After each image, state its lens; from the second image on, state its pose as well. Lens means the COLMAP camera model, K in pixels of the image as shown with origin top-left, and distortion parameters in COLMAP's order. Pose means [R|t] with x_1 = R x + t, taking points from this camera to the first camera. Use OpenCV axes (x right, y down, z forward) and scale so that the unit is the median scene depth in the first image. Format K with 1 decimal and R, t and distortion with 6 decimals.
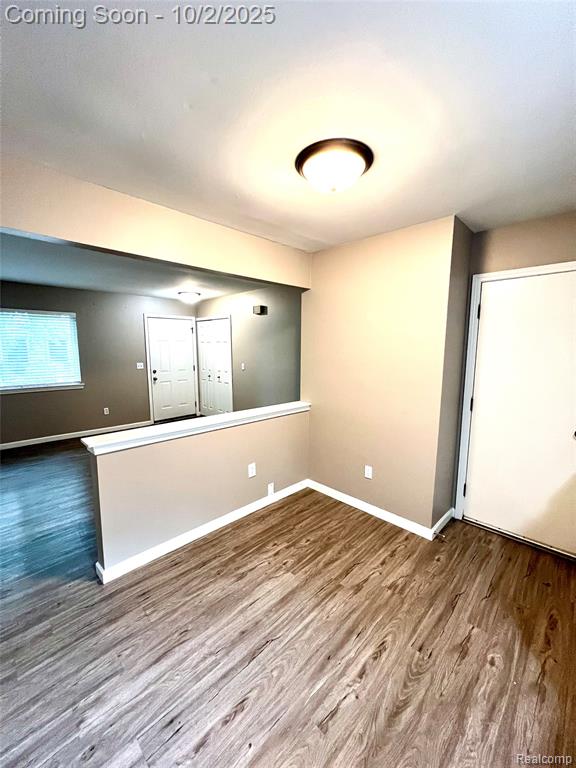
lens RADIAL K [[308.3, 0, 286.0], [0, 308.3, 383.0], [0, 0, 1]] dist [0.001986, 0.000695]
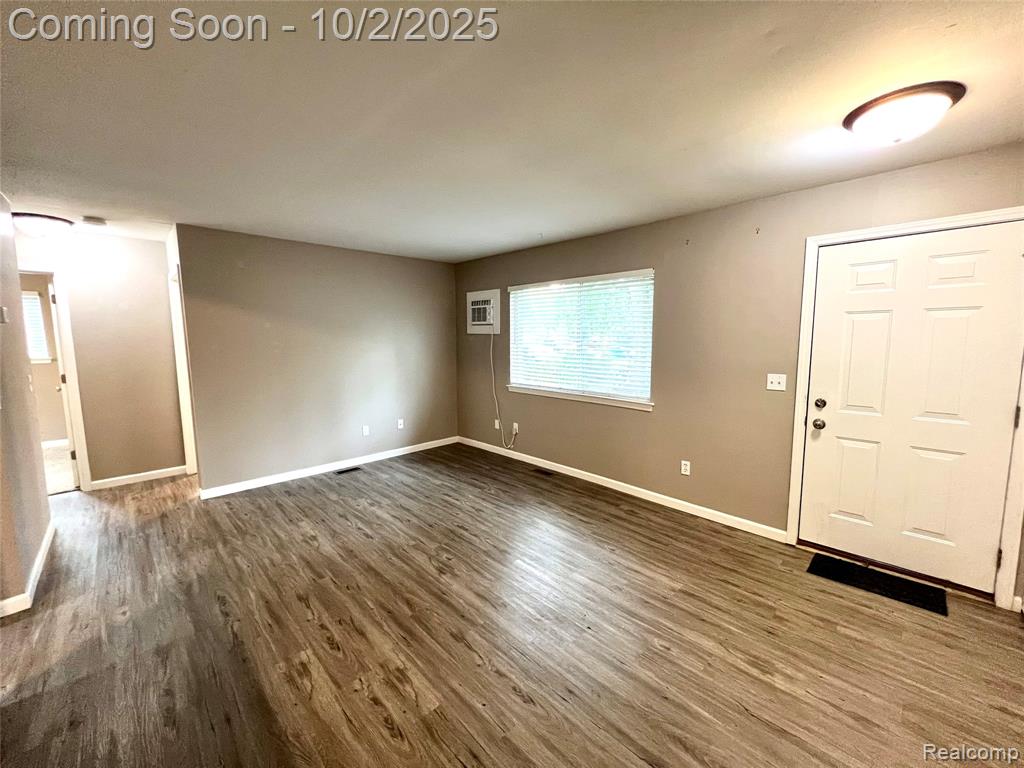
lens RADIAL K [[411.1, 0, 515.4], [0, 411.1, 381.7], [0, 0, 1]] dist [0.001986, 0.000695]
pose [[-0.012081, 0.108679, -0.994003, 0.115725], [-0.117524, 0.987032, 0.109346, -0.255970], [0.992997, 0.118140, 0.000848, 2.365445]]
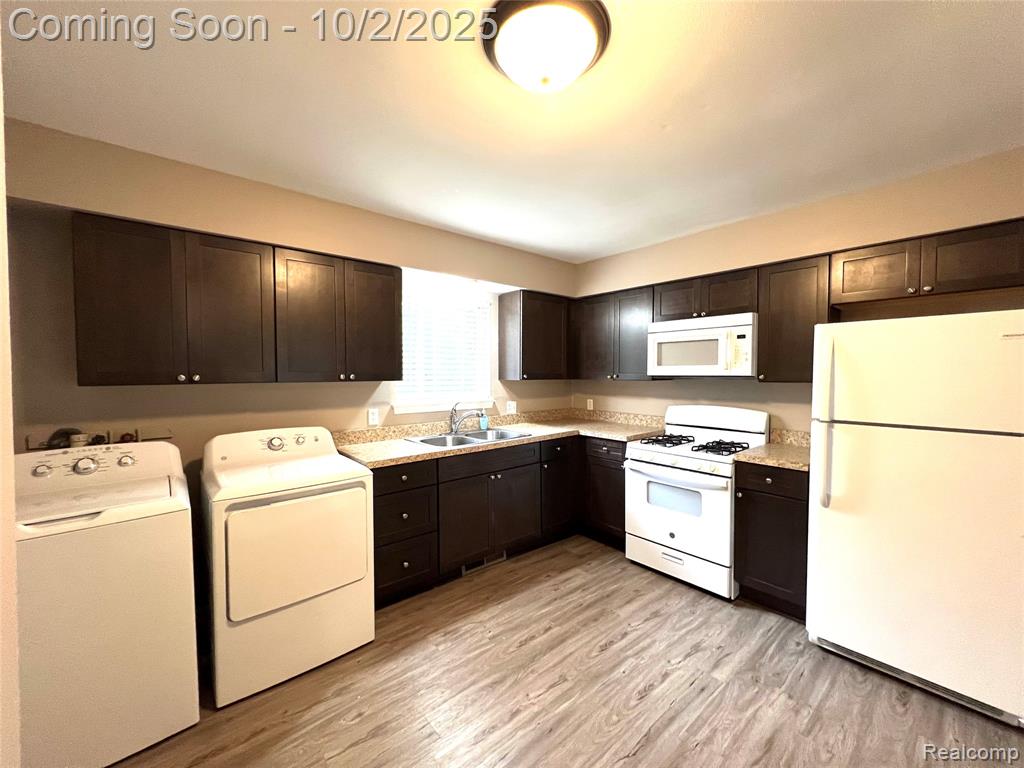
lens RADIAL K [[411.1, 0, 512.9], [0, 411.1, 383.2], [0, 0, 1]] dist [0.001986, 0.000695]
pose [[-0.997049, -0.002593, 0.076725, 0.142396], [0.008301, 0.989927, 0.141337, -0.144273], [-0.076319, 0.141557, -0.986984, 1.756021]]
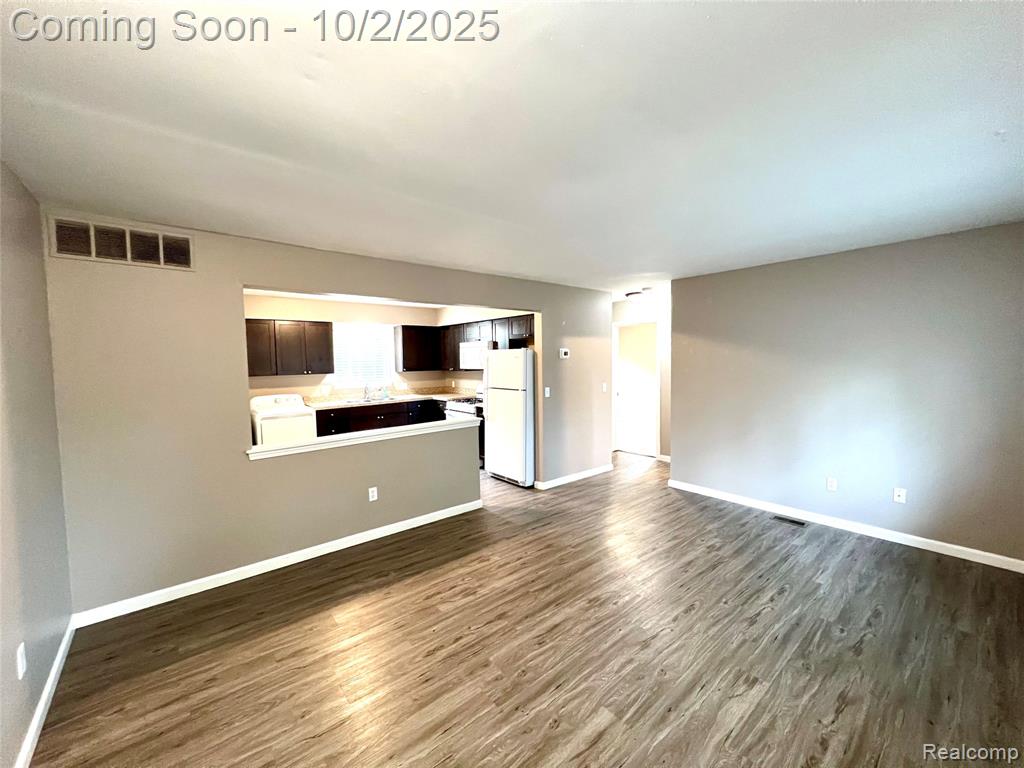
lens RADIAL K [[411.1, 0, 515.4], [0, 411.1, 382.3], [0, 0, 1]] dist [0.001986, 0.000695]
pose [[-0.996112, 0.007035, 0.087810, -1.199060], [0.022554, 0.983950, 0.177014, -0.454895], [-0.085156, 0.178306, -0.980283, 3.596831]]
